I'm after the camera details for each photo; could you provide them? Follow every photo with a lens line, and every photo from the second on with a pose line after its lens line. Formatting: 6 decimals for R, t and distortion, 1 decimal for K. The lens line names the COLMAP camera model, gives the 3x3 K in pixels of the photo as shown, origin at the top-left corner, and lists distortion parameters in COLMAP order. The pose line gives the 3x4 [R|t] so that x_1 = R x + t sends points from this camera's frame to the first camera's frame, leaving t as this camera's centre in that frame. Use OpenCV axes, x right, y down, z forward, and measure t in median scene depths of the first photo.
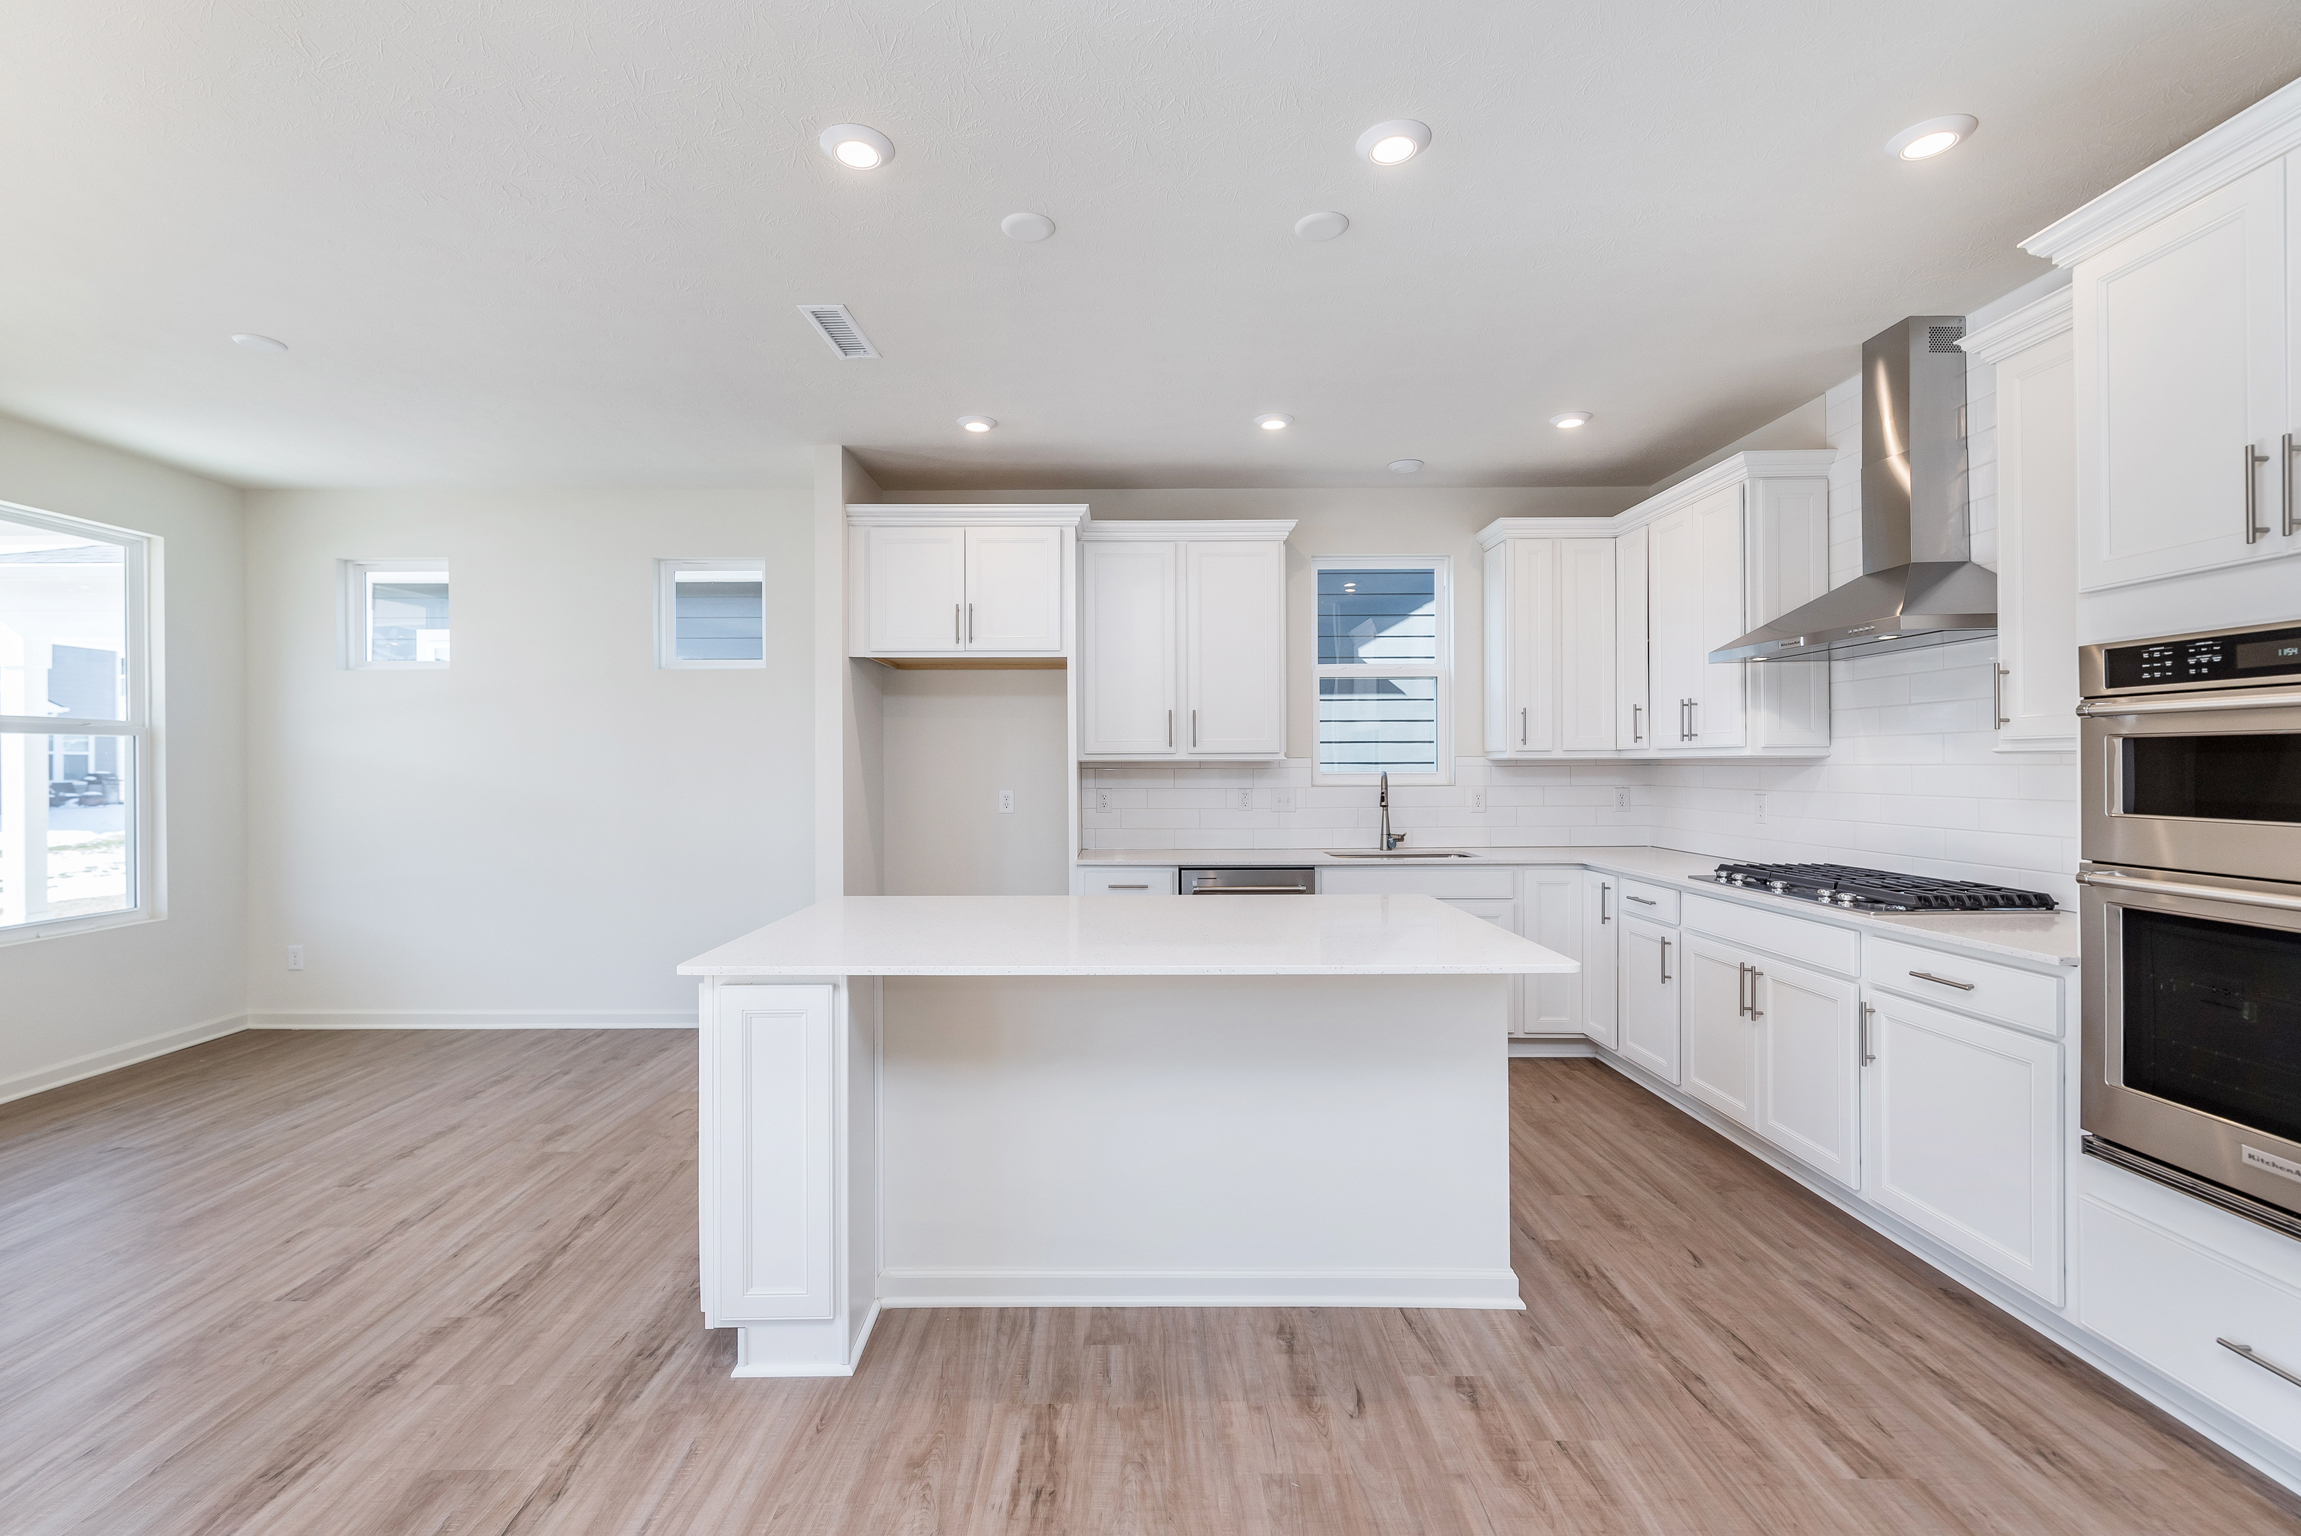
lens RADIAL K [[981.9, 0, 1124.1], [0, 981.9, 764.3], [0, 0, 1]] dist [0.000042, -0.000604]
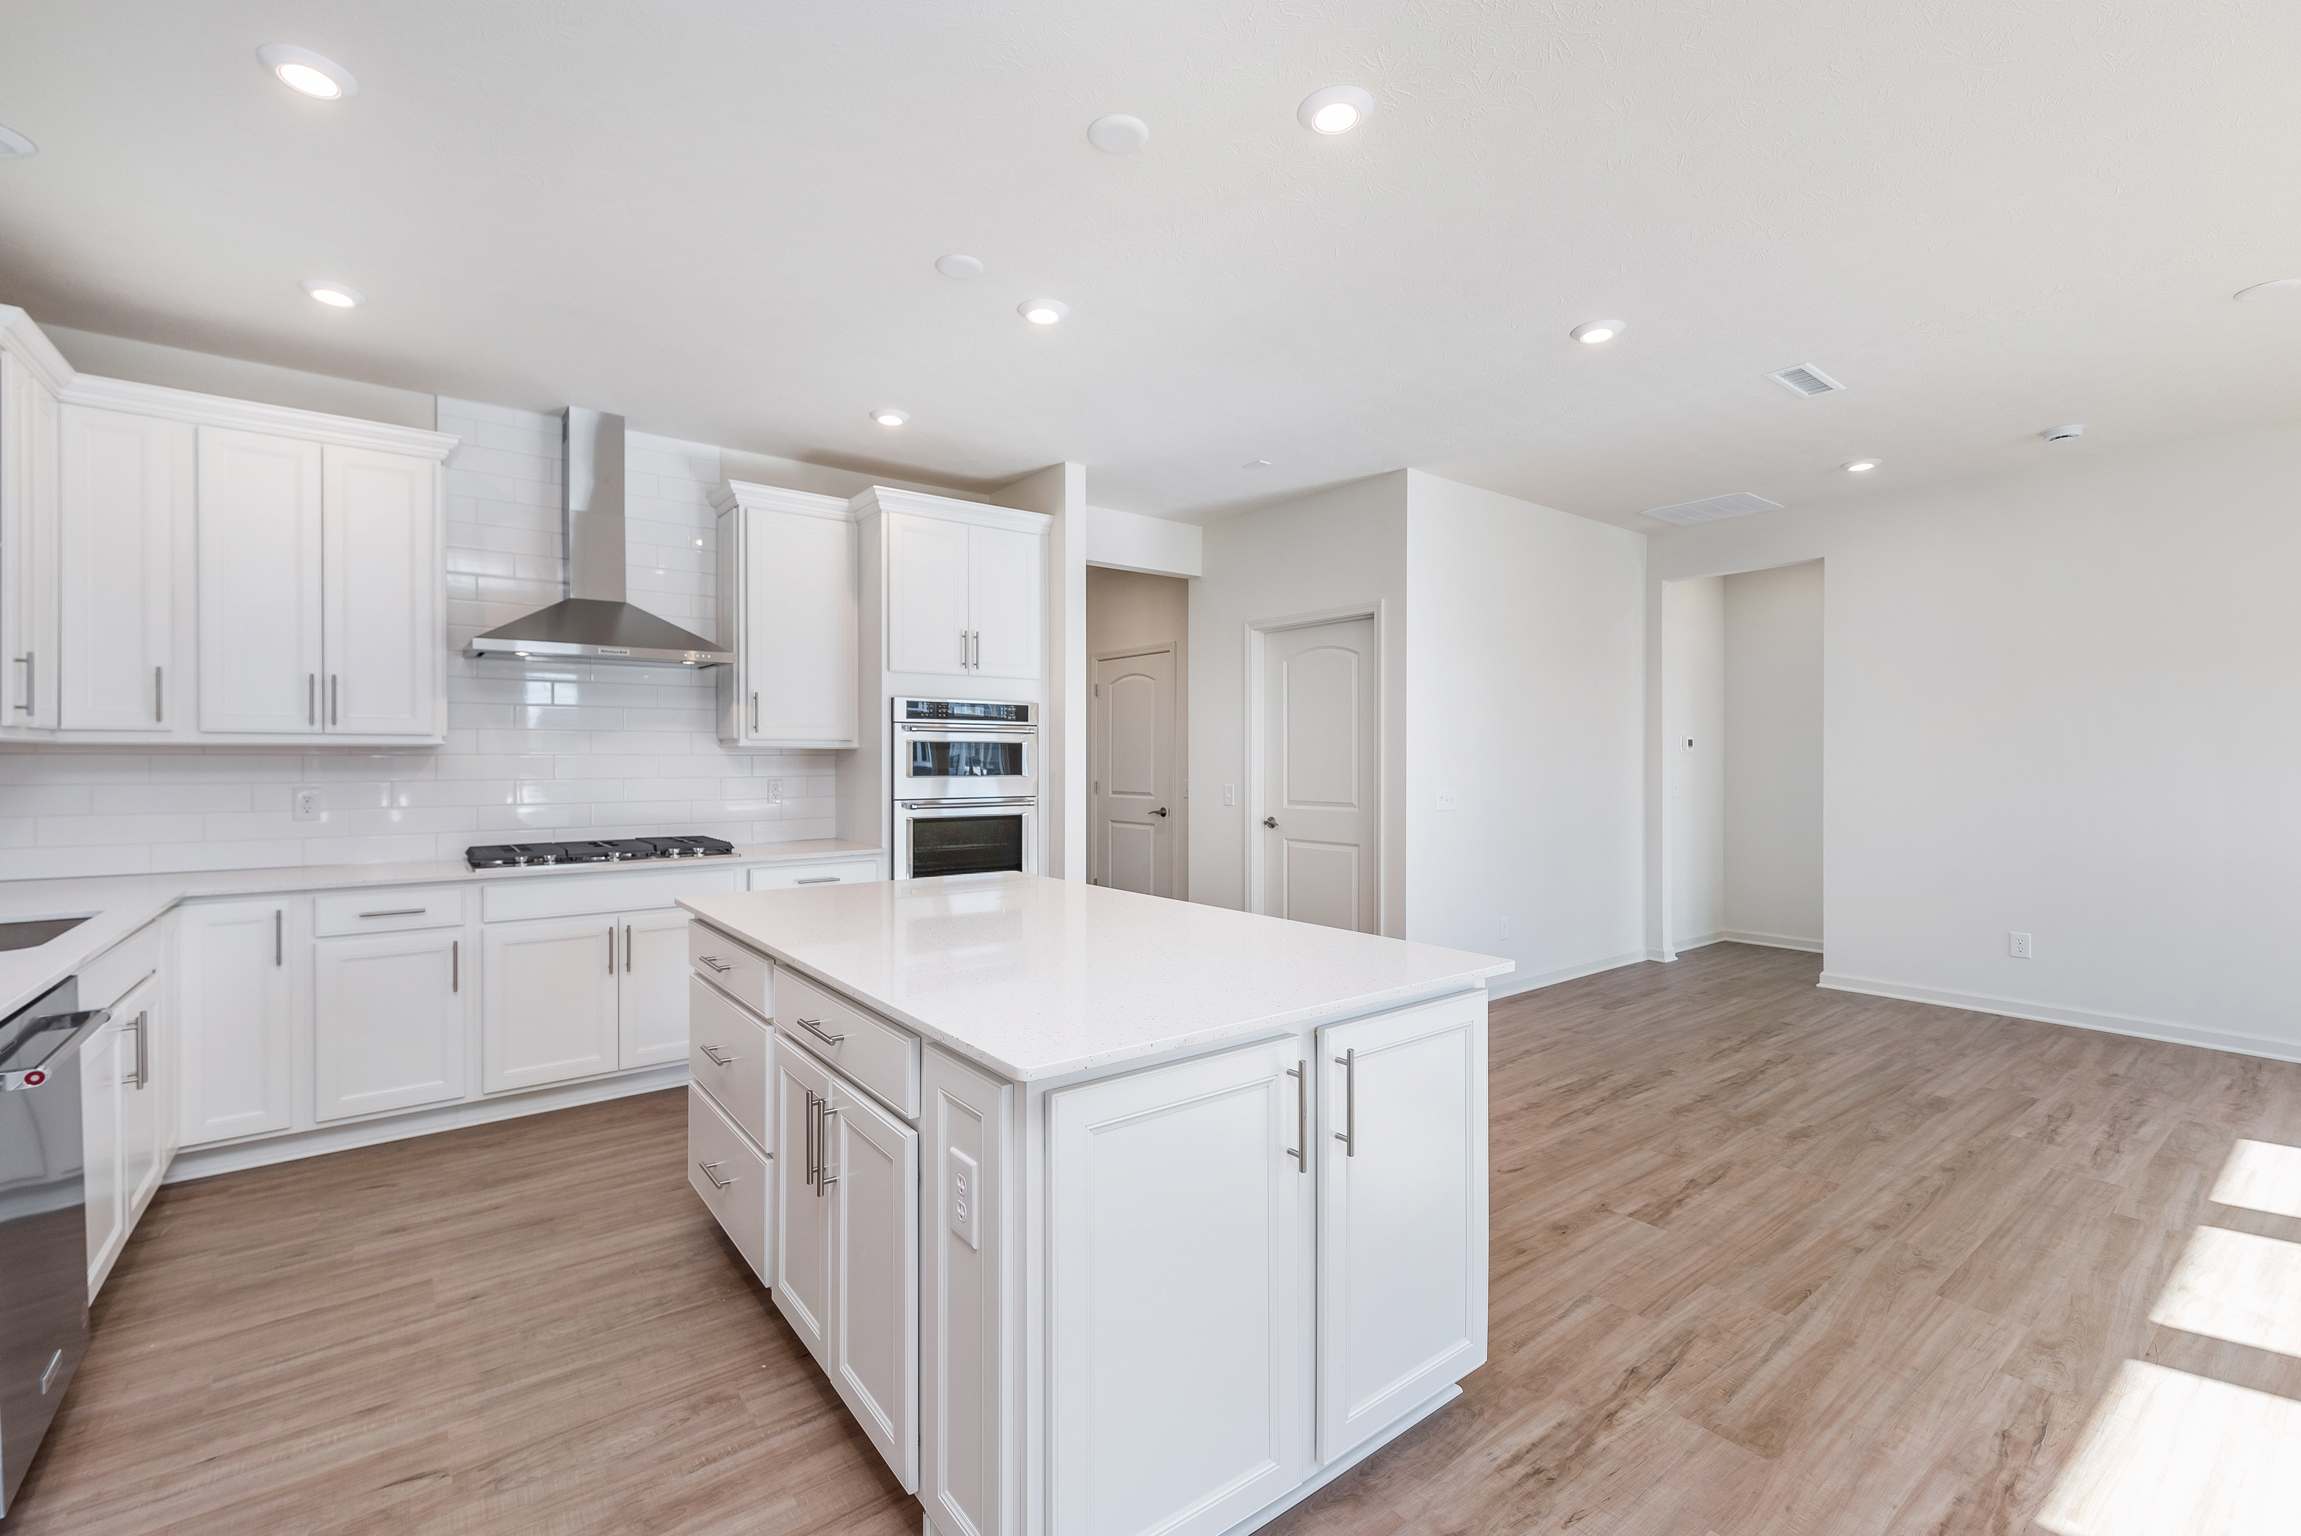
lens RADIAL K [[981.9, 0, 1124.1], [0, 981.9, 764.3], [0, 0, 1]] dist [0.000042, -0.000604]
pose [[-0.599235, -0.000412, 0.800573, -0.926203], [0.001868, 0.999996, 0.001913, 0.018443], [-0.800571, 0.002642, -0.599232, 1.759161]]
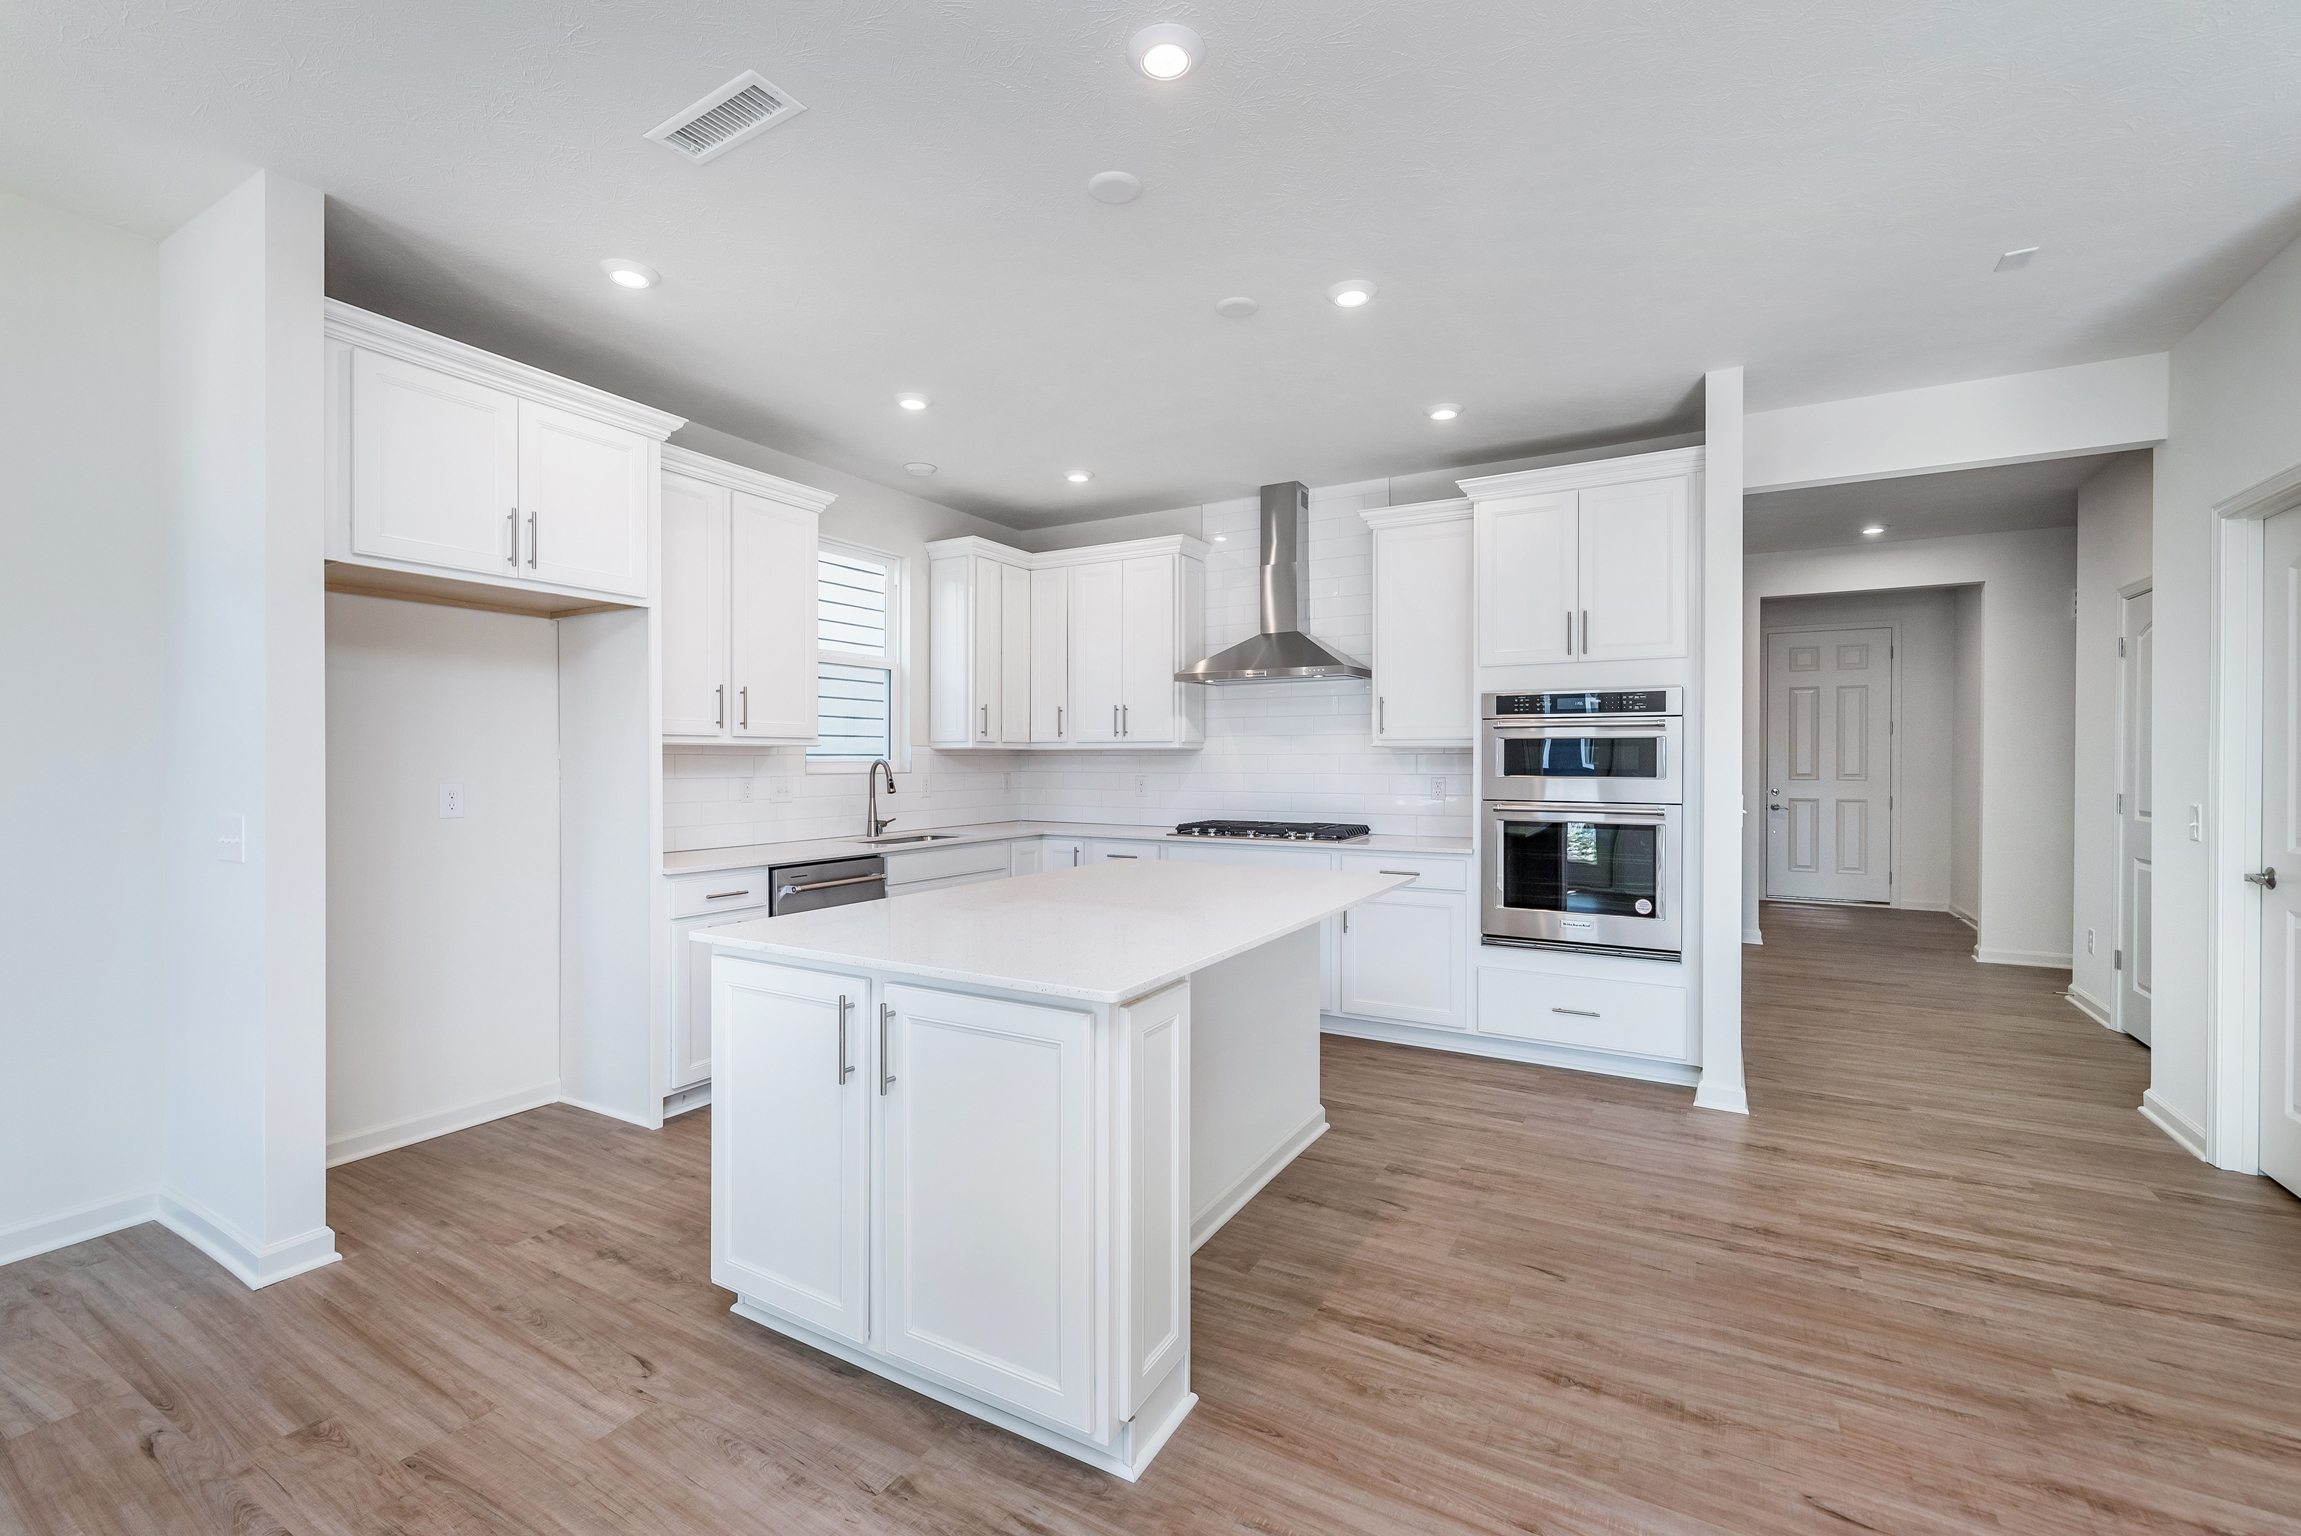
lens RADIAL K [[981.9, 0, 1124.1], [0, 981.9, 764.3], [0, 0, 1]] dist [0.000042, -0.000604]
pose [[0.511984, 0.001209, 0.858994, -1.056178], [-0.003511, 0.999994, 0.000685, 0.024913], [-0.858988, -0.003367, 0.511985, 0.563896]]
